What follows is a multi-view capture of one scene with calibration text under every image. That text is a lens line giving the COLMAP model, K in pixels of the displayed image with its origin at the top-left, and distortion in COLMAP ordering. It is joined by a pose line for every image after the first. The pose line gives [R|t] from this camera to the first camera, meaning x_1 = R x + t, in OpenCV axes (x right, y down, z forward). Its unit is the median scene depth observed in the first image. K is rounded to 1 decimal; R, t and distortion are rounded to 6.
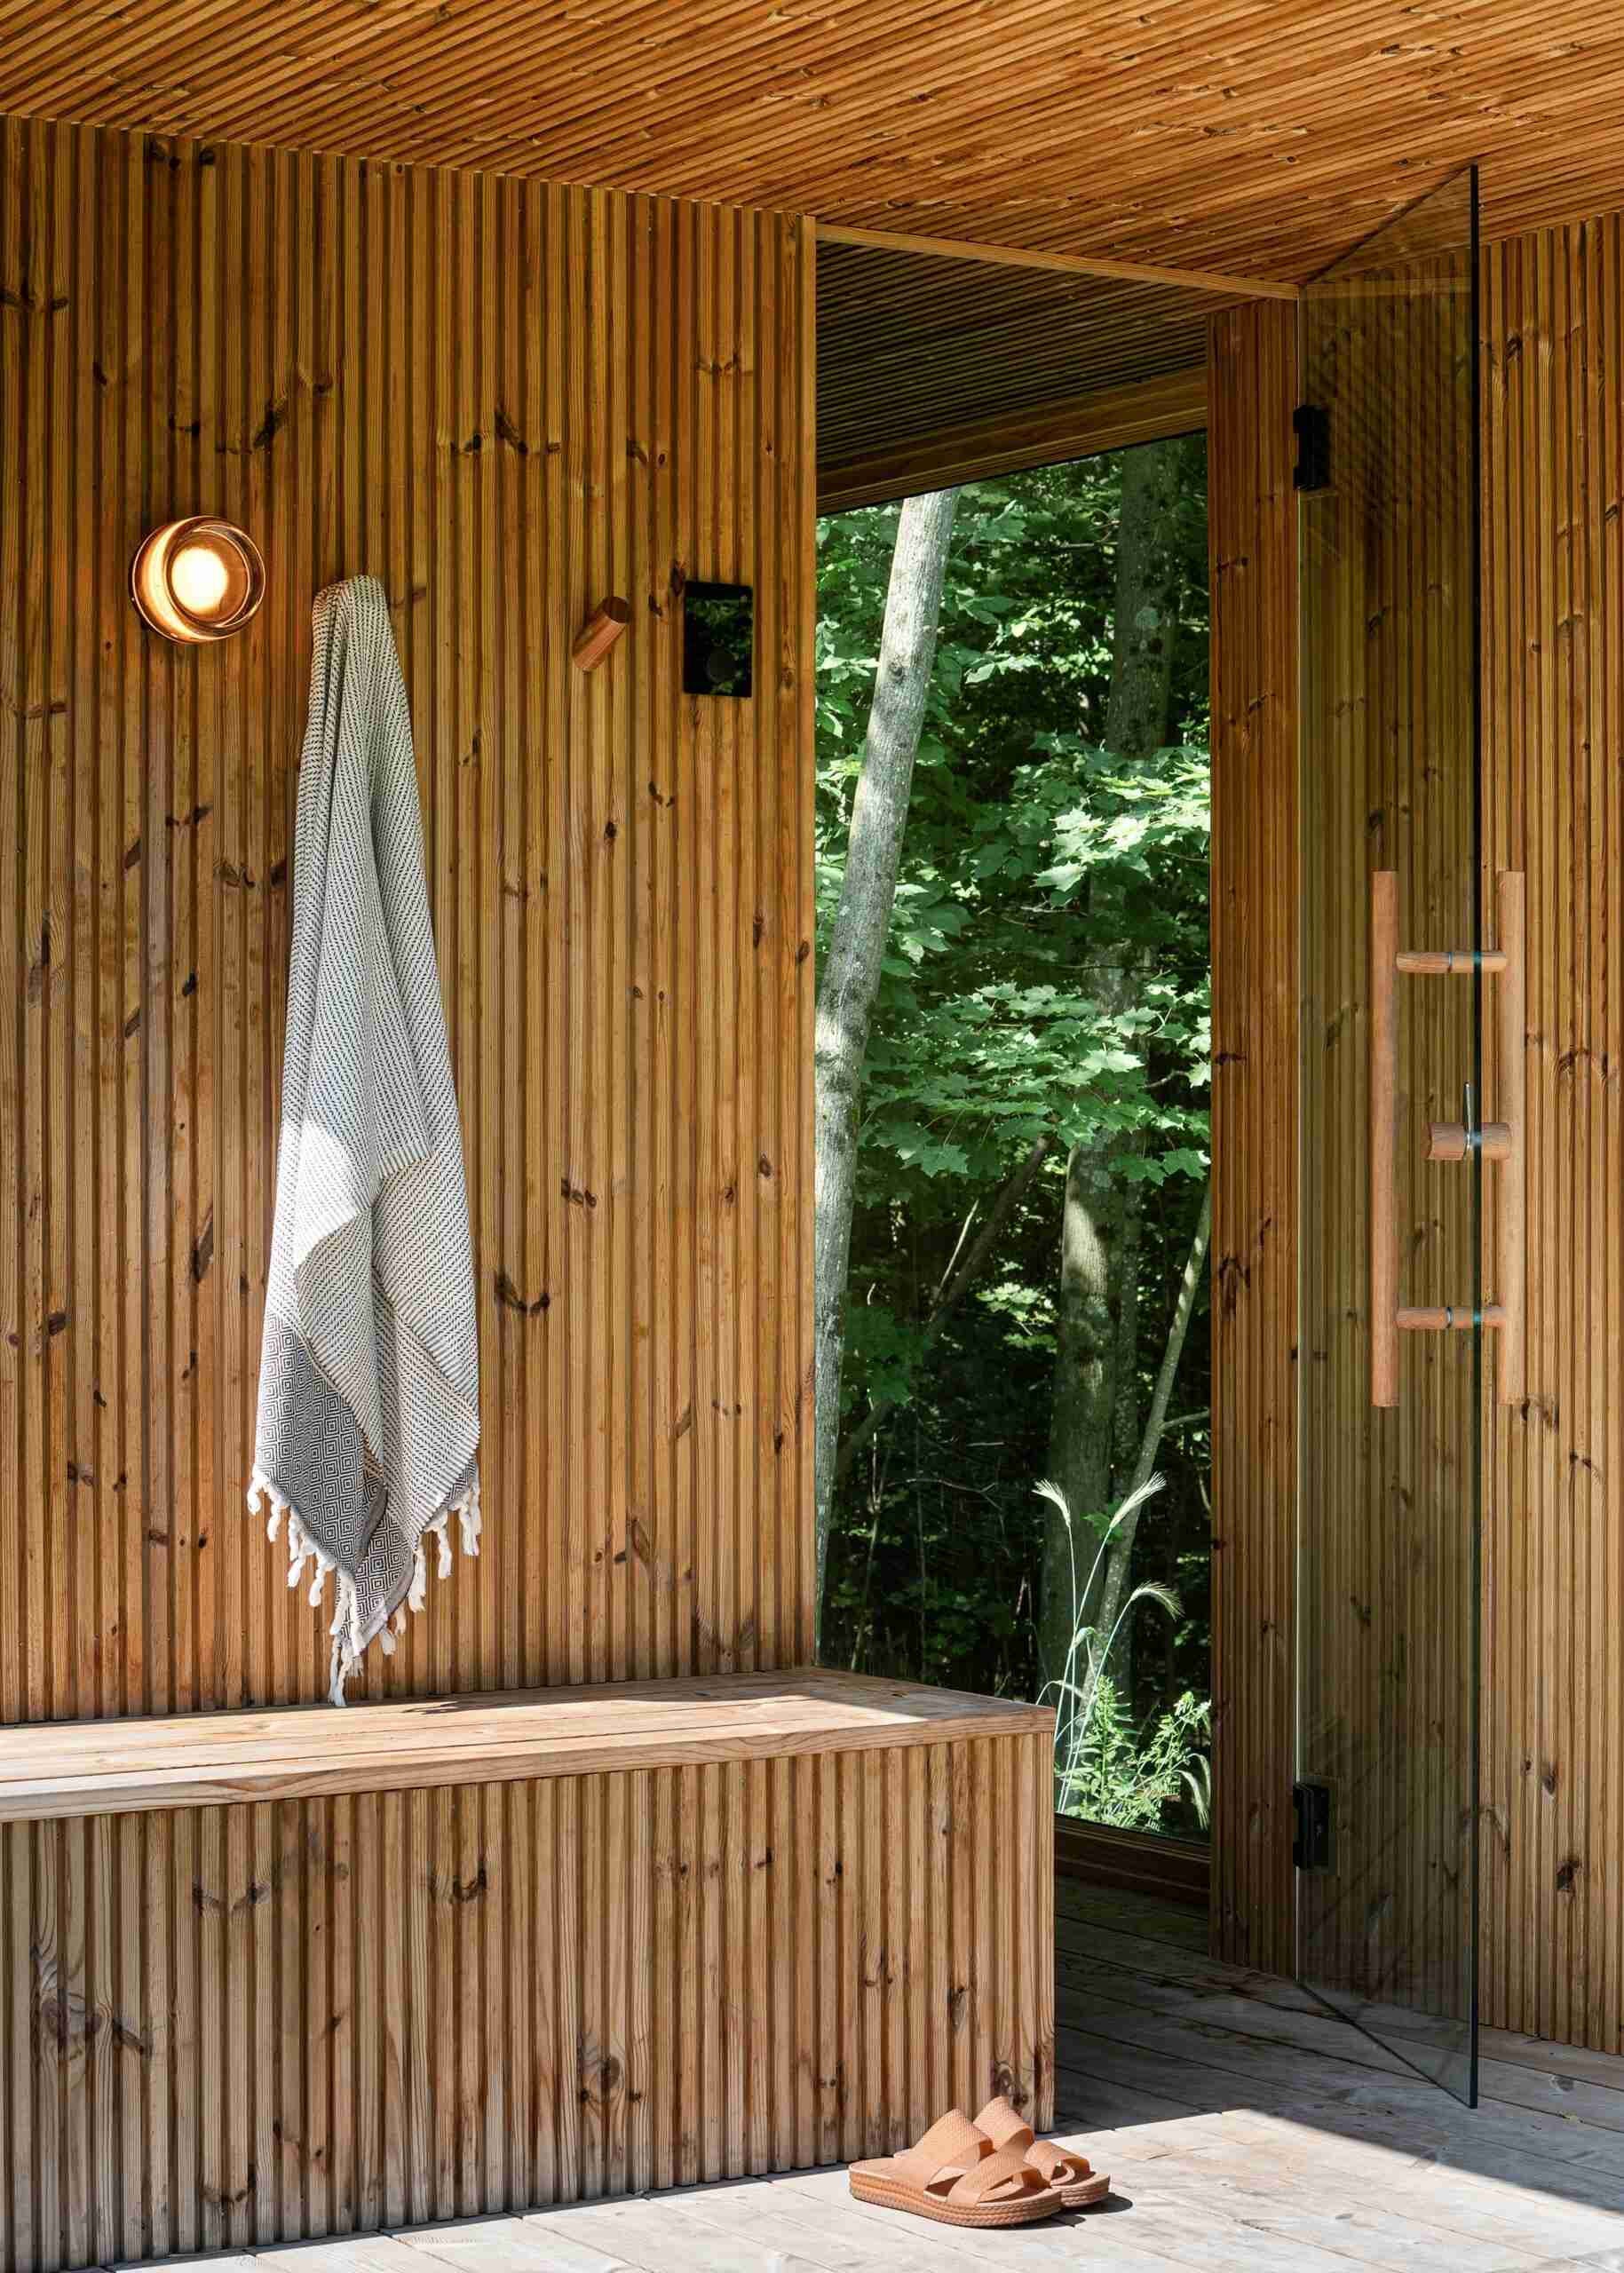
lens RADIAL K [[4535.2, 0, 812.0], [0, 4535.2, 1136.5], [0, 0, 1]] dist [-0.091650, -0.229325]
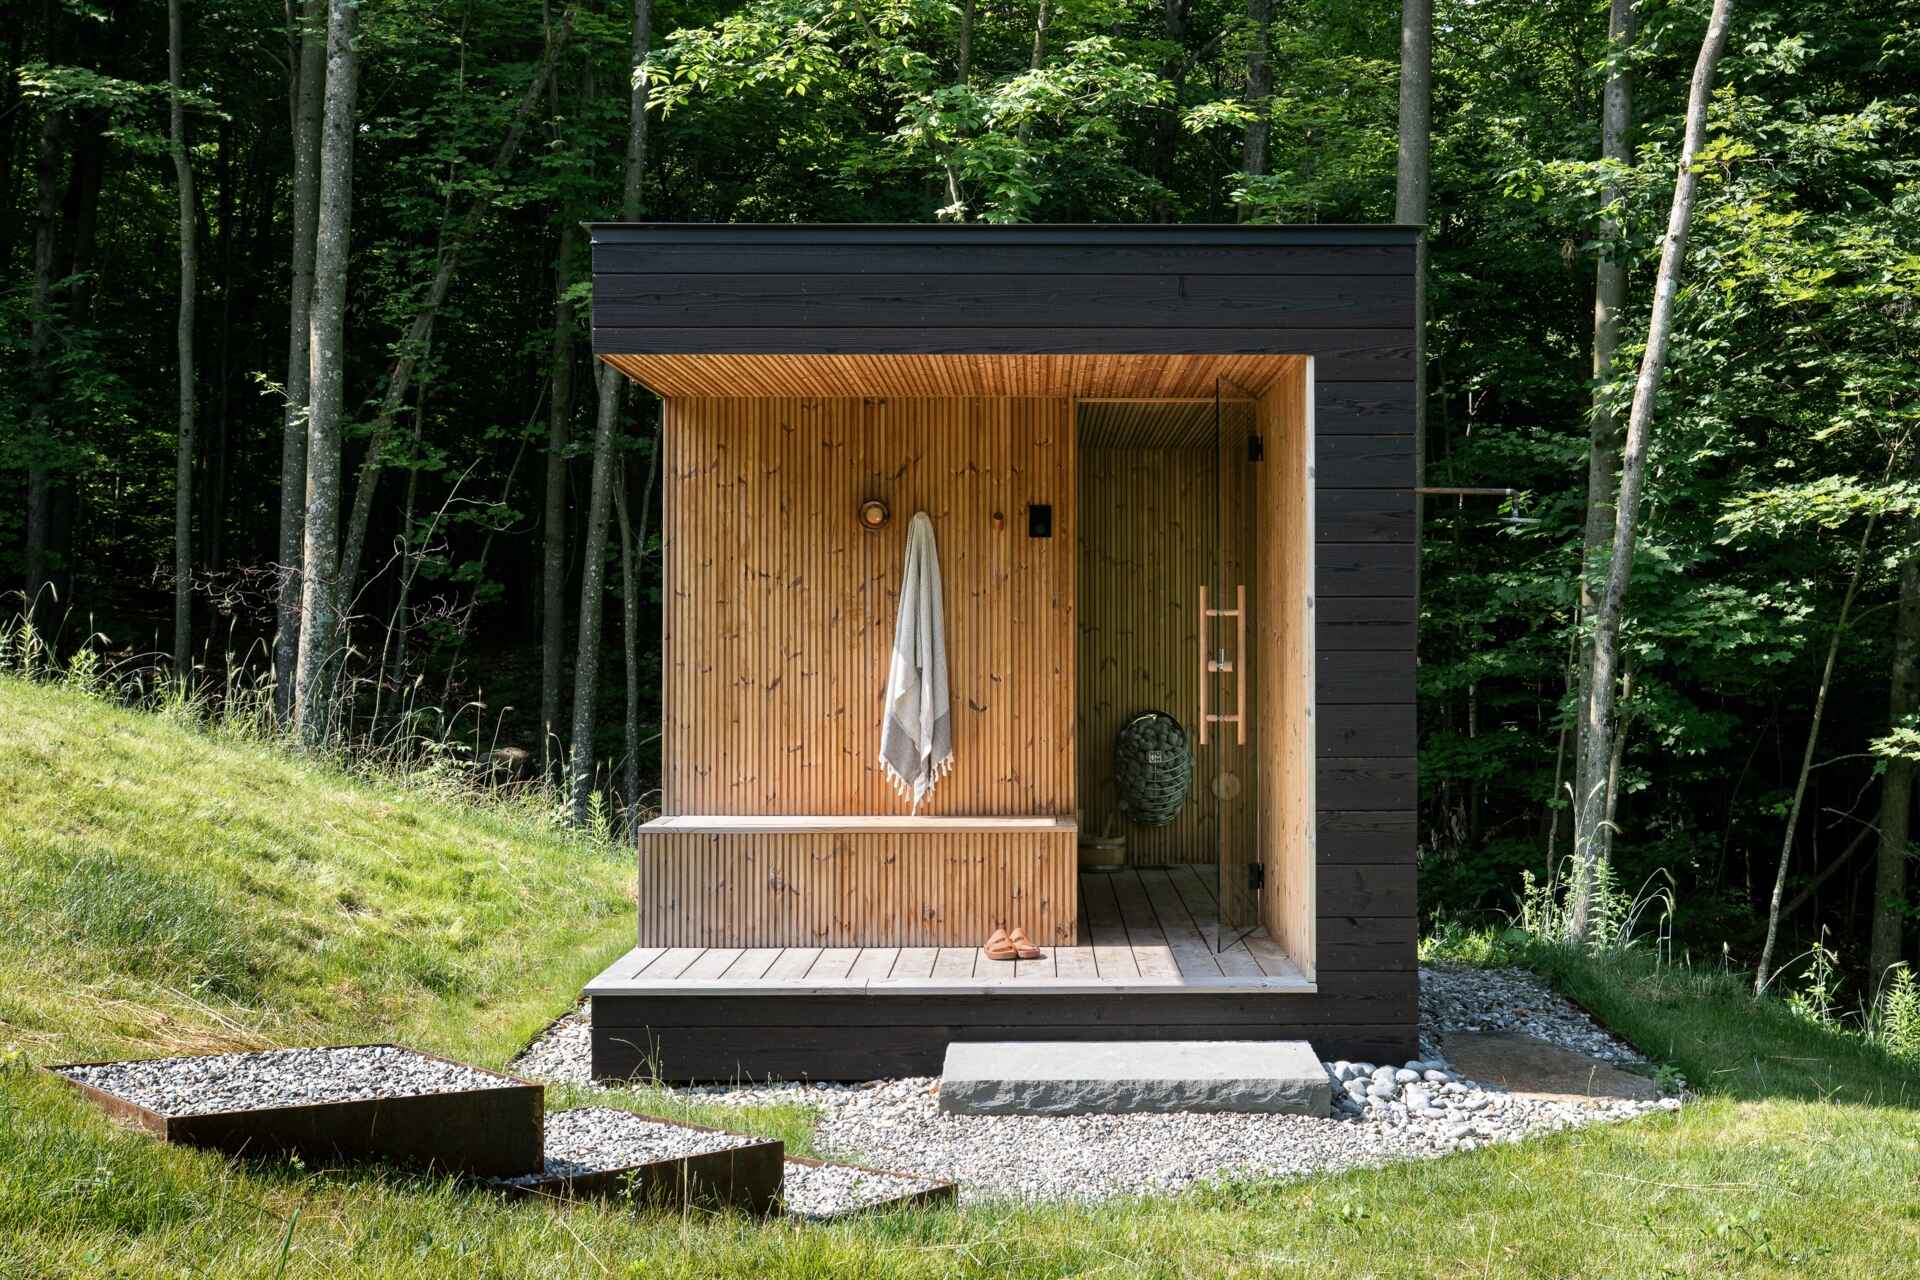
lens RADIAL K [[1999.0, 0, 1052.0], [0, 1999.0, 631.8], [0, 0, 1]] dist [0.001703, 0.004057]
pose [[0.853954, 0.000040, -0.520348, 0.861755], [0.000562, 0.999999, 0.000999, -0.027492], [0.520348, -0.001146, 0.853953, -0.349941]]
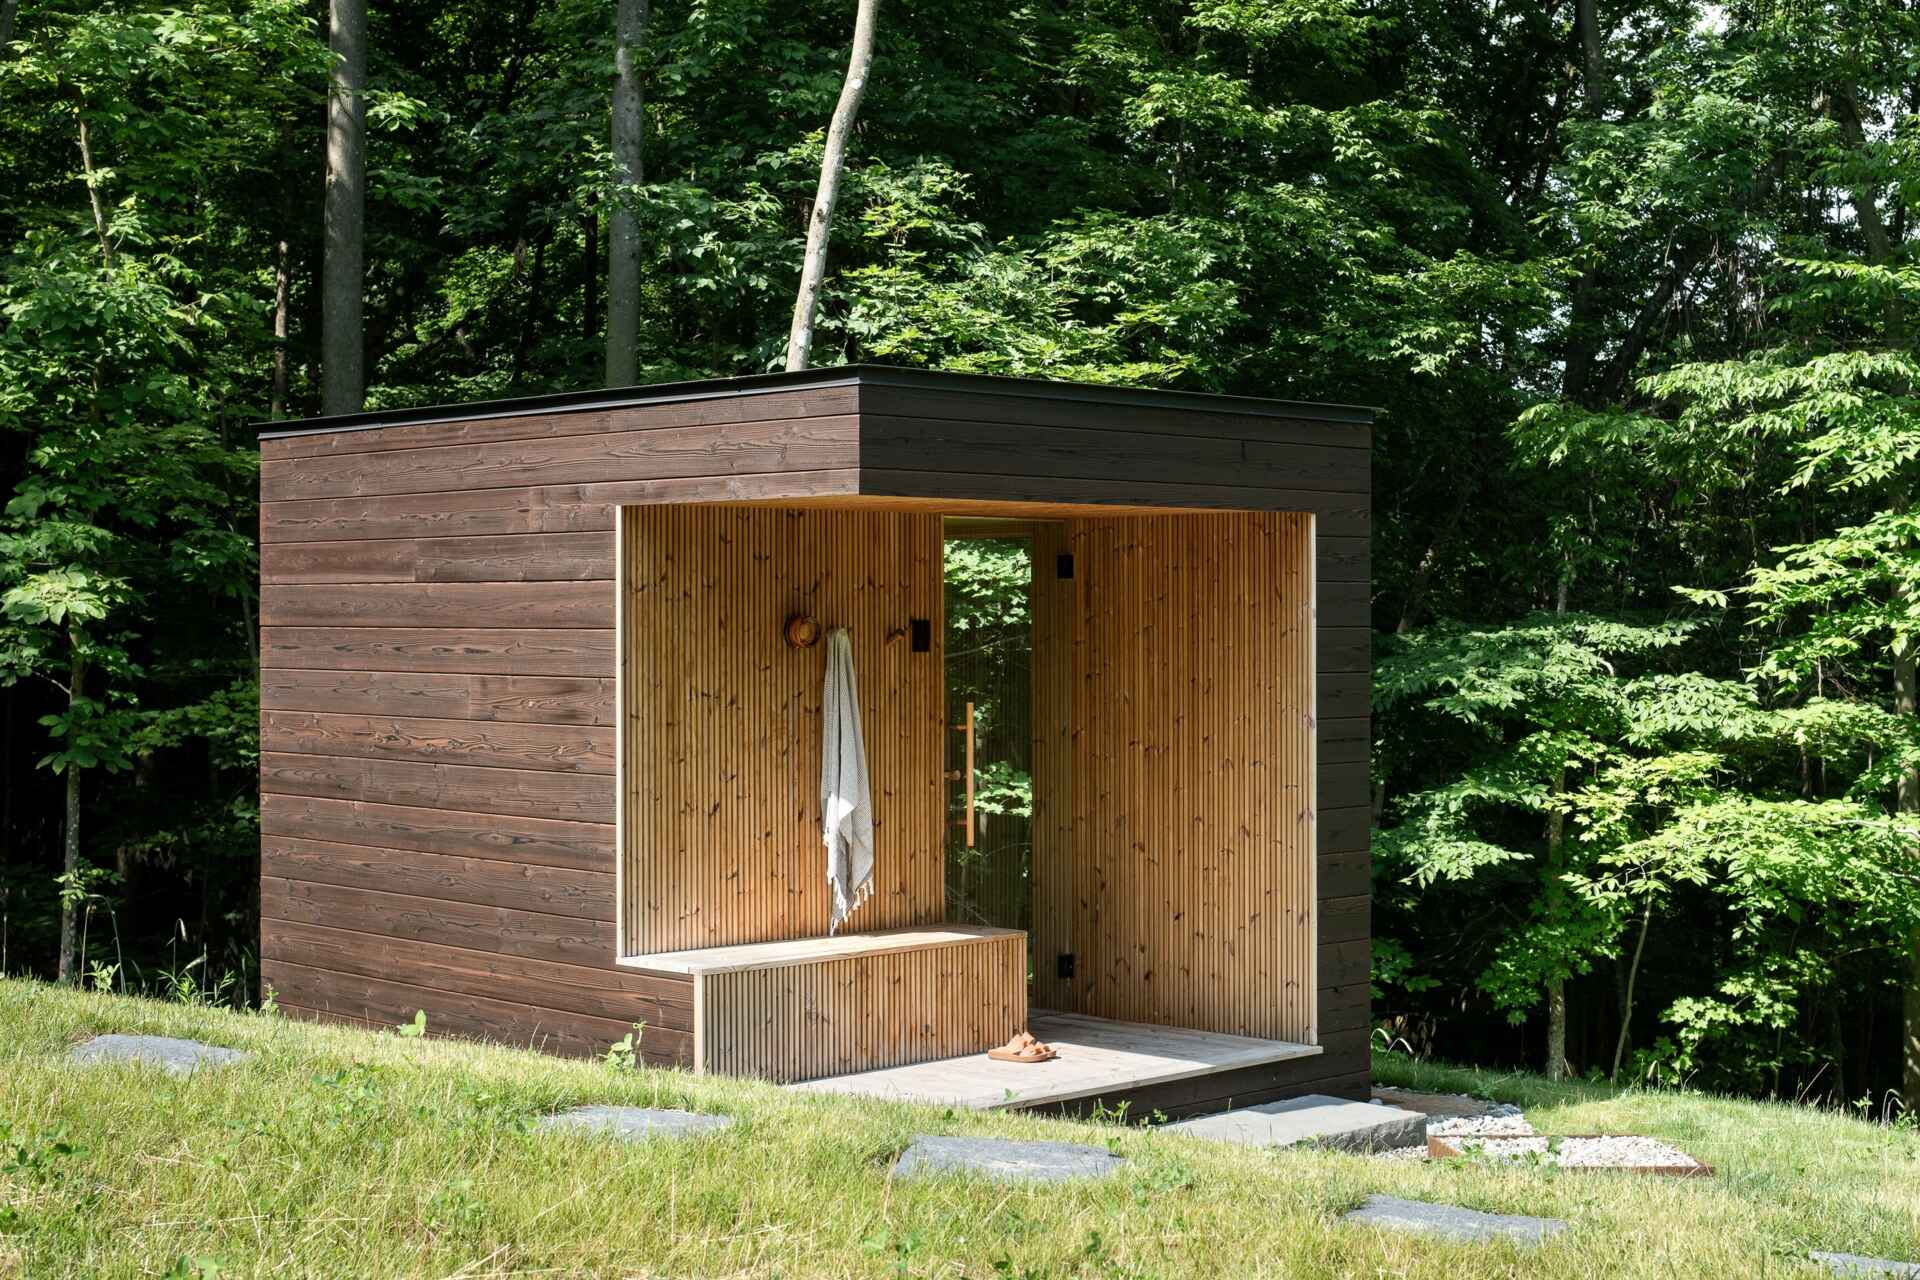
lens RADIAL K [[2764.7, 0, 960.0], [0, 2764.7, 640.0], [0, 0, 1]] dist [0.009068, 0.009456]
pose [[0.978505, -0.002821, 0.206205, -0.477176], [0.000798, 0.999951, 0.009893, -0.139055], [-0.206223, -0.009516, 0.978459, -1.239880]]
